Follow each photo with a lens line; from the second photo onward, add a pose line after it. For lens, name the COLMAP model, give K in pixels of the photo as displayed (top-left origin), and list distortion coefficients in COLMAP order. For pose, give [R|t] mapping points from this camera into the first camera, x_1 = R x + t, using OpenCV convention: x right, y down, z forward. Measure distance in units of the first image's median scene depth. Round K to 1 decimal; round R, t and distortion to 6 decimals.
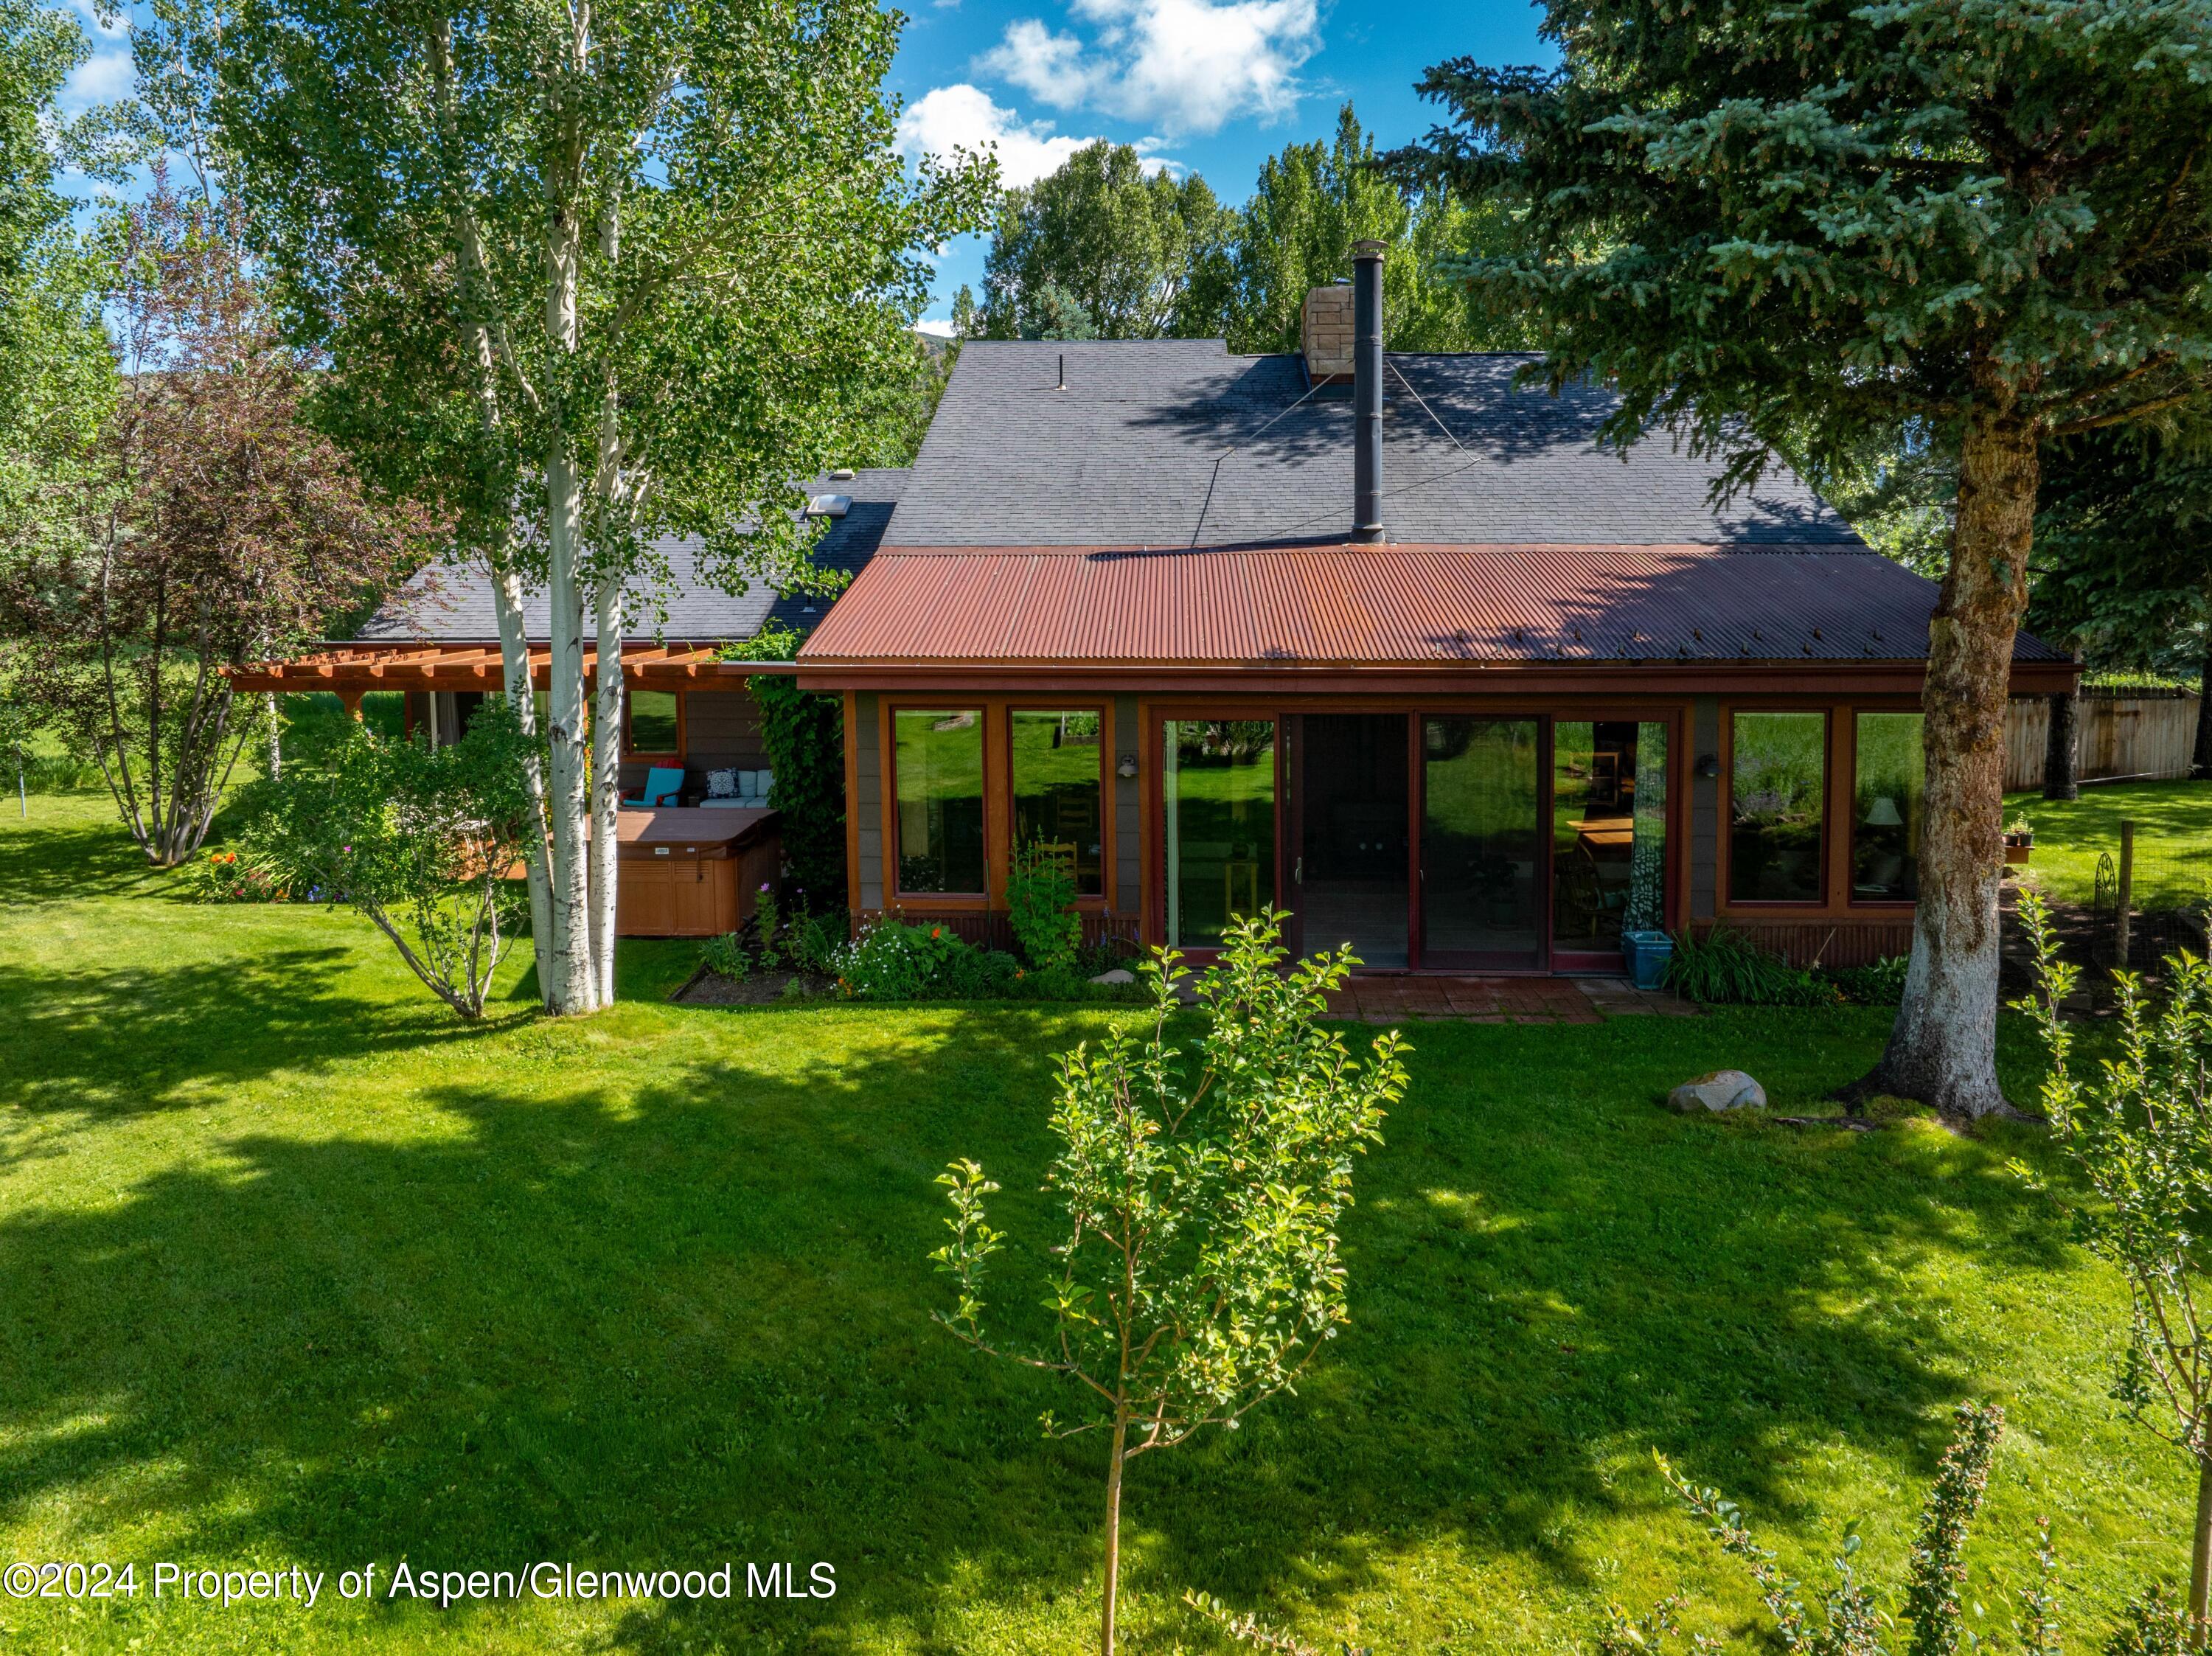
lens RADIAL K [[1590.6, 0, 1106.0], [0, 1590.6, 828.0], [0, 0, 1]] dist [-0.064298, 0.028854]
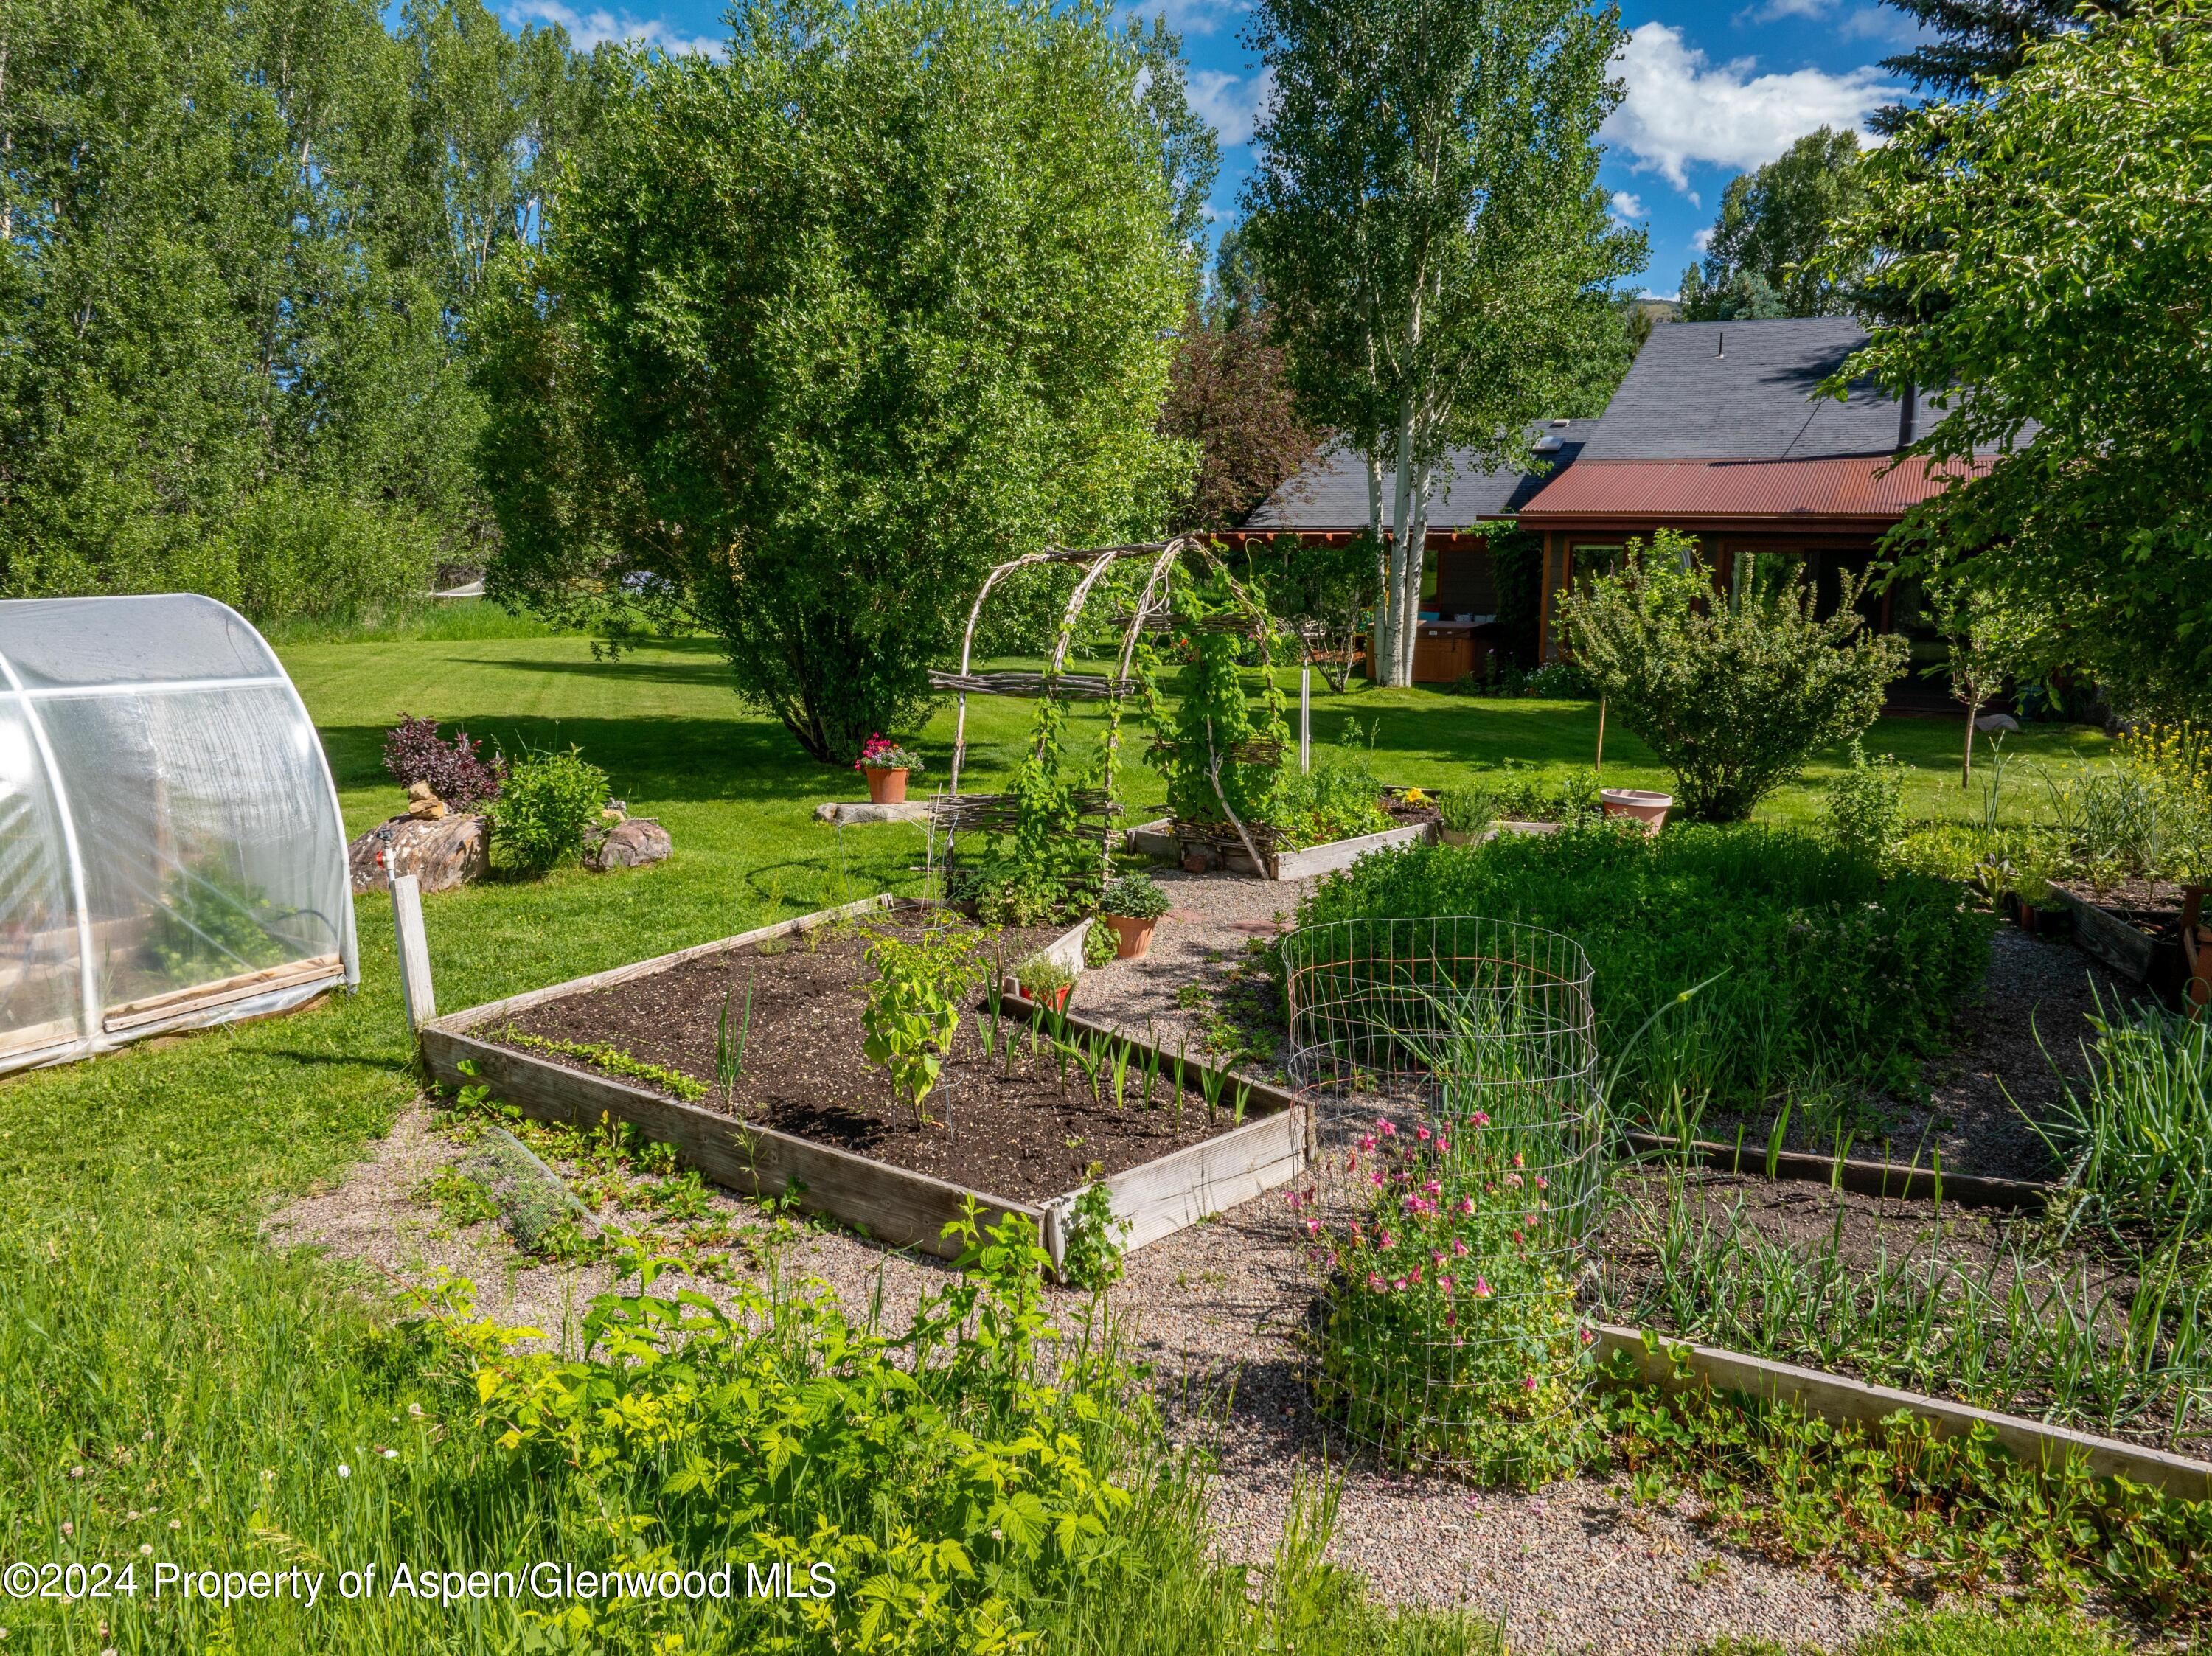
lens RADIAL K [[1590.6, 0, 1106.0], [0, 1590.6, 828.0], [0, 0, 1]] dist [-0.064298, 0.028854]
pose [[0.905214, 0.082881, -0.416796, 0.144681], [-0.076818, 0.996553, 0.031330, 0.214765], [0.417956, 0.003657, 0.908460, -0.770687]]
